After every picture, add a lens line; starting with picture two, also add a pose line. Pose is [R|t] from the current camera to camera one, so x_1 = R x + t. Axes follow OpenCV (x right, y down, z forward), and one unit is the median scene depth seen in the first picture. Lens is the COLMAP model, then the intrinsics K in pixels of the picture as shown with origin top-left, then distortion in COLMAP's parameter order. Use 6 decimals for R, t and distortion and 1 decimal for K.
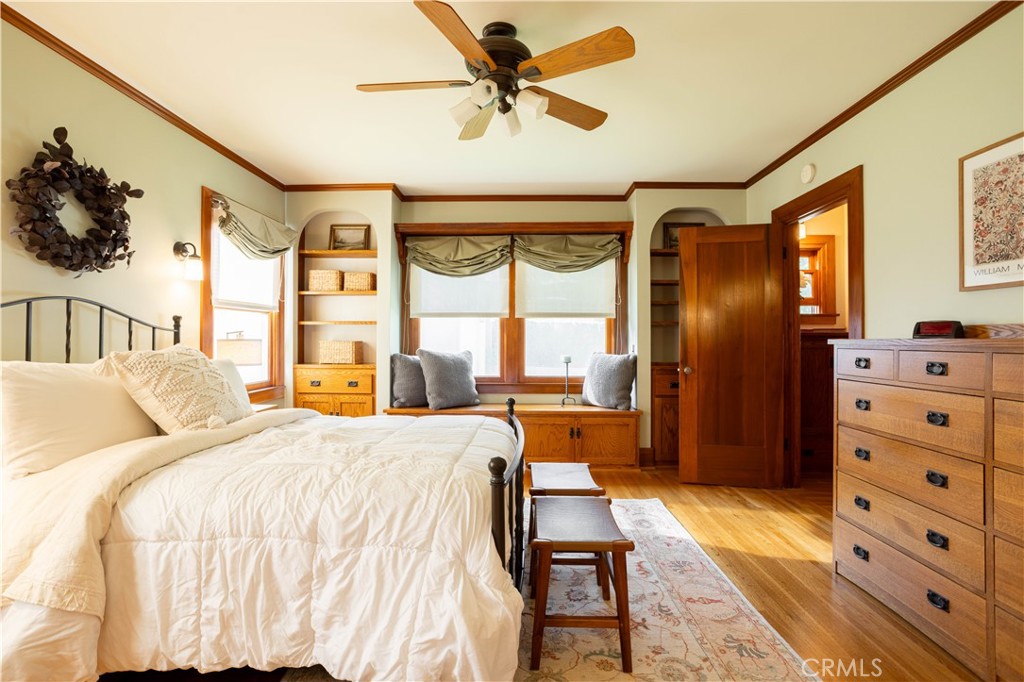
lens RADIAL K [[493.7, 0, 513.7], [0, 493.7, 338.0], [0, 0, 1]] dist [-0.042004, 0.017075]
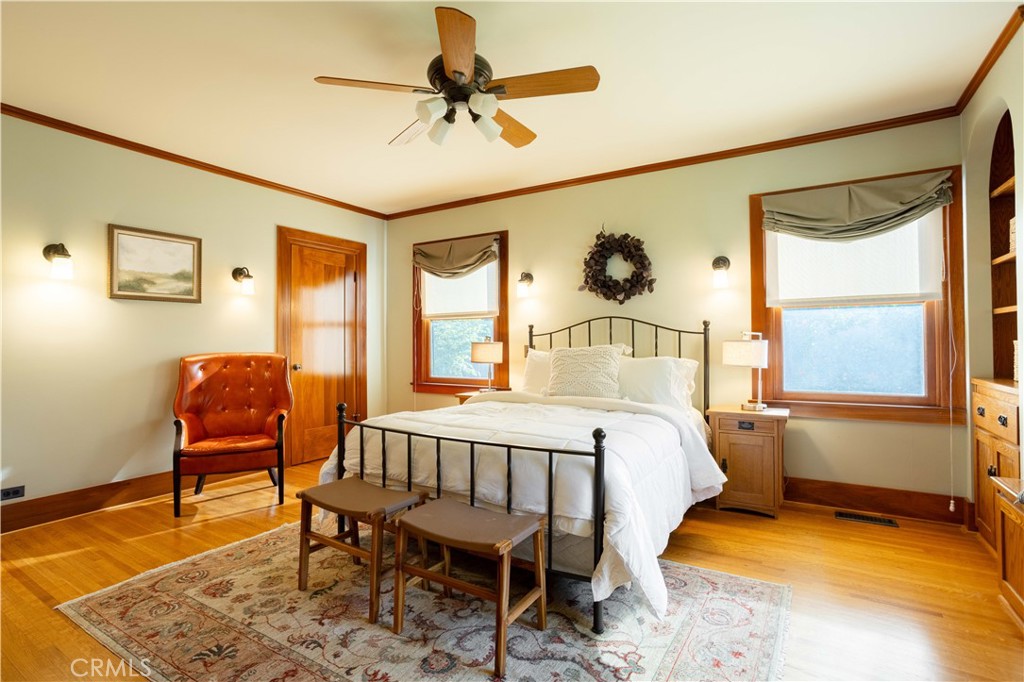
lens RADIAL K [[493.7, 0, 509.0], [0, 493.7, 335.4], [0, 0, 1]] dist [-0.042004, 0.017075]
pose [[-0.508508, -0.006420, -0.861033, 0.886665], [0.006066, 0.999921, -0.011038, 0.001414], [0.861036, -0.010836, -0.508429, 1.752247]]
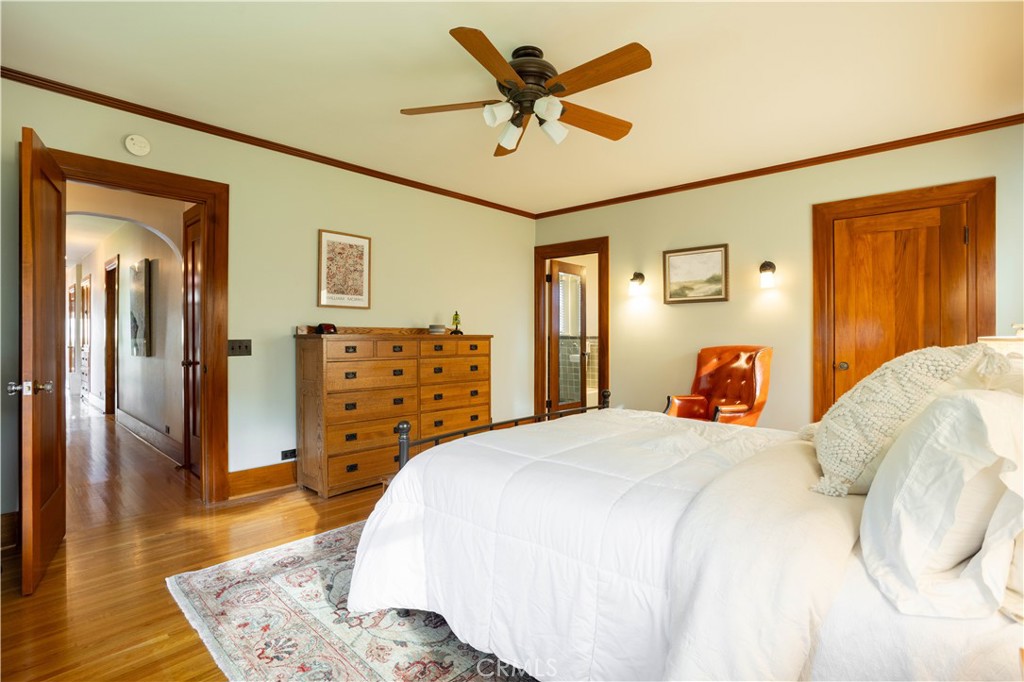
lens RADIAL K [[493.7, 0, 503.6], [0, 493.7, 338.7], [0, 0, 1]] dist [-0.042004, 0.017075]
pose [[-0.741828, -0.005973, 0.670564, -0.792028], [-0.004324, 0.999982, 0.004124, 0.008041], [-0.670577, 0.000160, -0.741840, 2.002477]]
